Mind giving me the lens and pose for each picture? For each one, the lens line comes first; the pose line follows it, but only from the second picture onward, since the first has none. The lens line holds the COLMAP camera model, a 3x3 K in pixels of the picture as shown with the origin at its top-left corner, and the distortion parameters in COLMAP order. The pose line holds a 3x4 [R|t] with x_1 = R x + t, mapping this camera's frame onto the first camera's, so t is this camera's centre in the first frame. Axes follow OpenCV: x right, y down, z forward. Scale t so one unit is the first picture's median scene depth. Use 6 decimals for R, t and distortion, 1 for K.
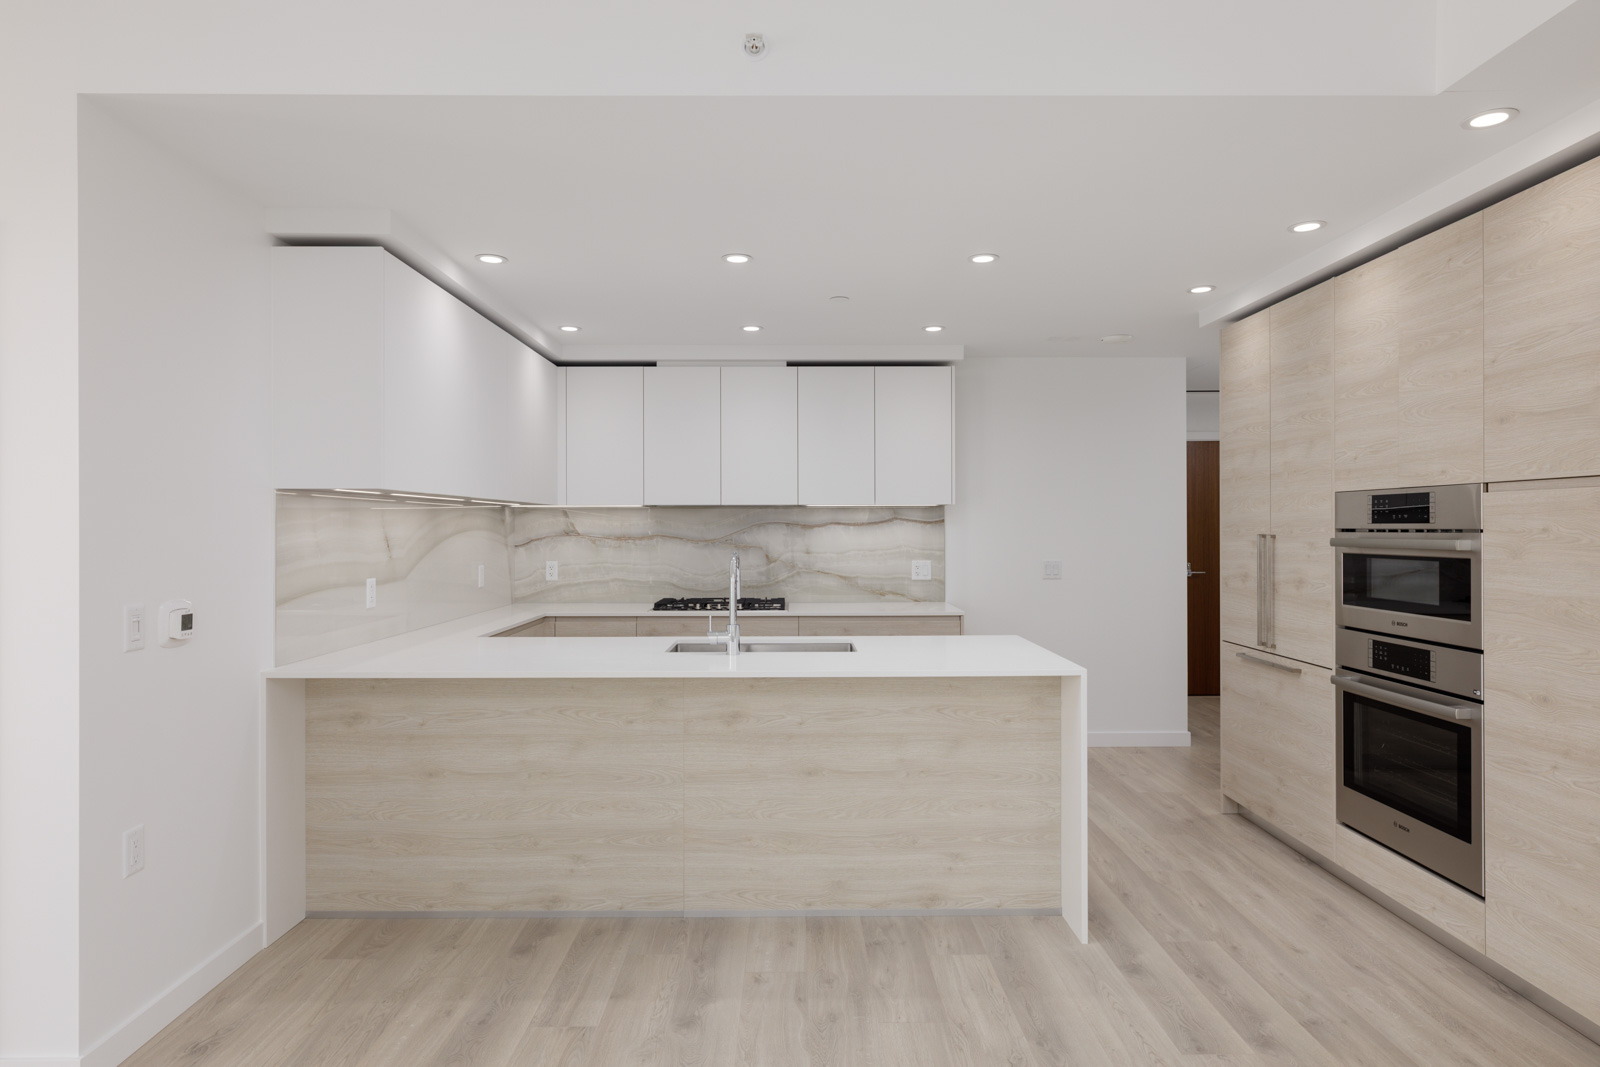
lens RADIAL K [[826.1, 0, 808.7], [0, 826.1, 529.1], [0, 0, 1]] dist [0.001376, -0.000018]
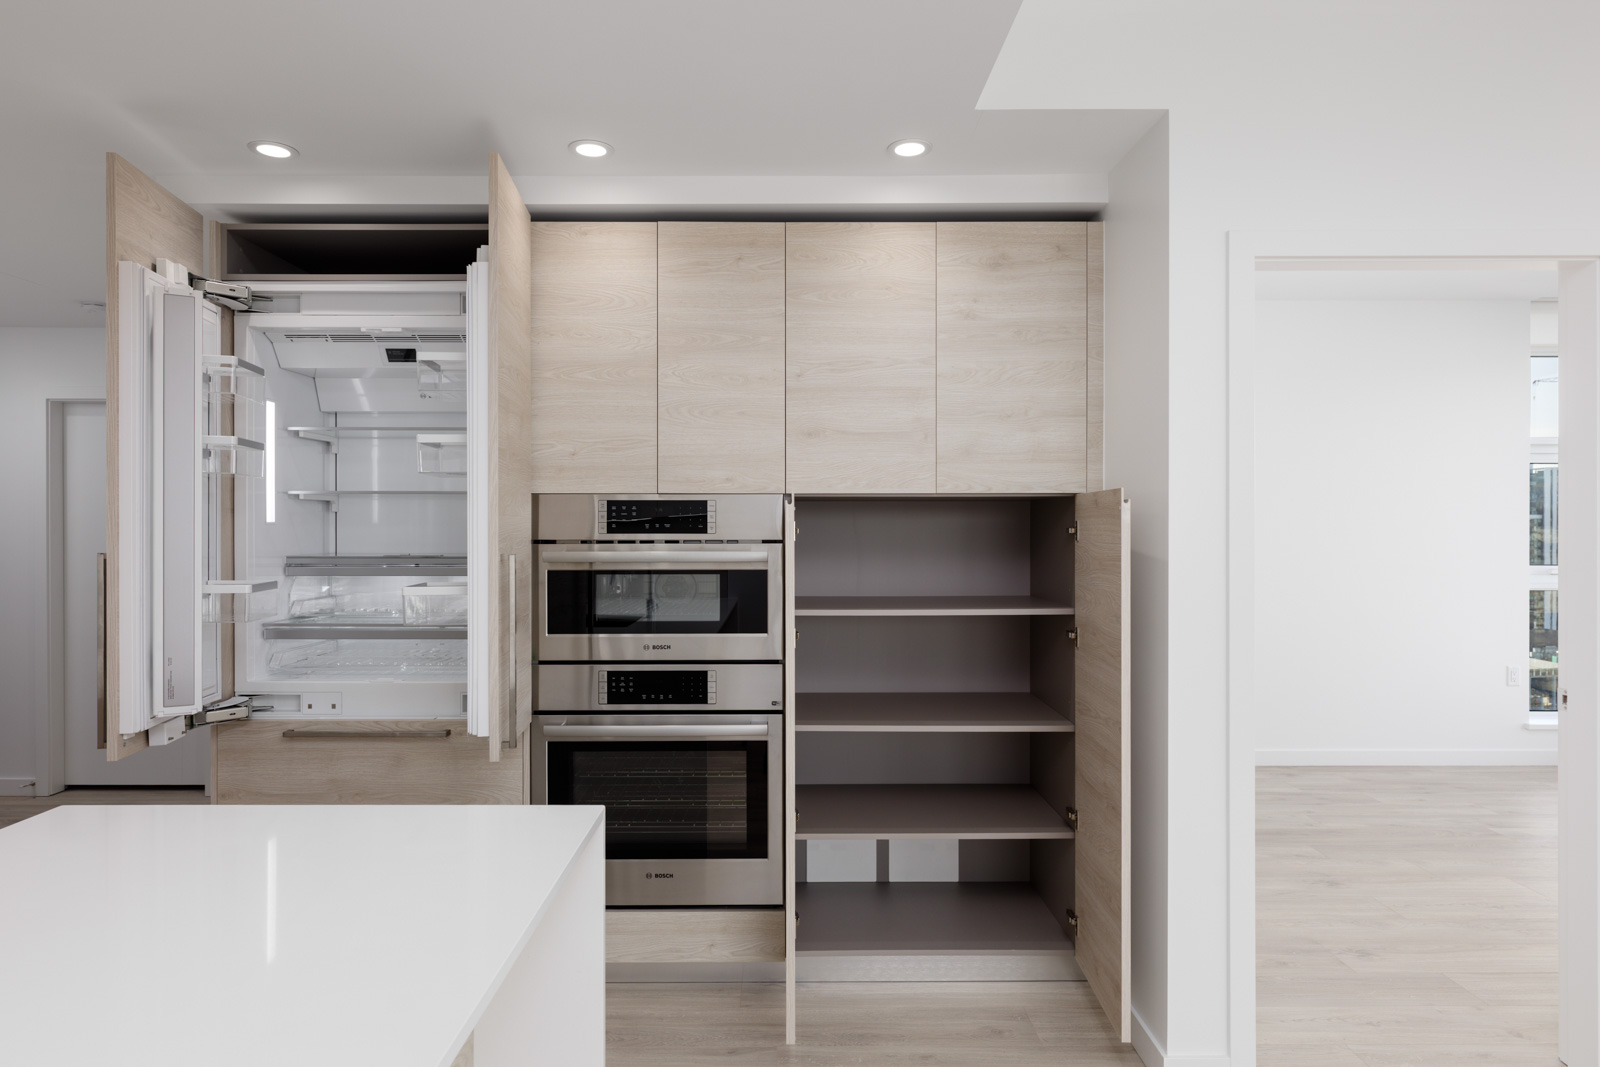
lens RADIAL K [[645.9, 0, 804.3], [0, 645.9, 541.9], [0, 0, 1]] dist [-0.000626, -0.000051]
pose [[0.012434, 0.000481, 0.999923, 0.026279], [0.002272, 0.999997, -0.000509, 0.002823], [-0.999920, 0.002279, 0.012433, 0.859425]]
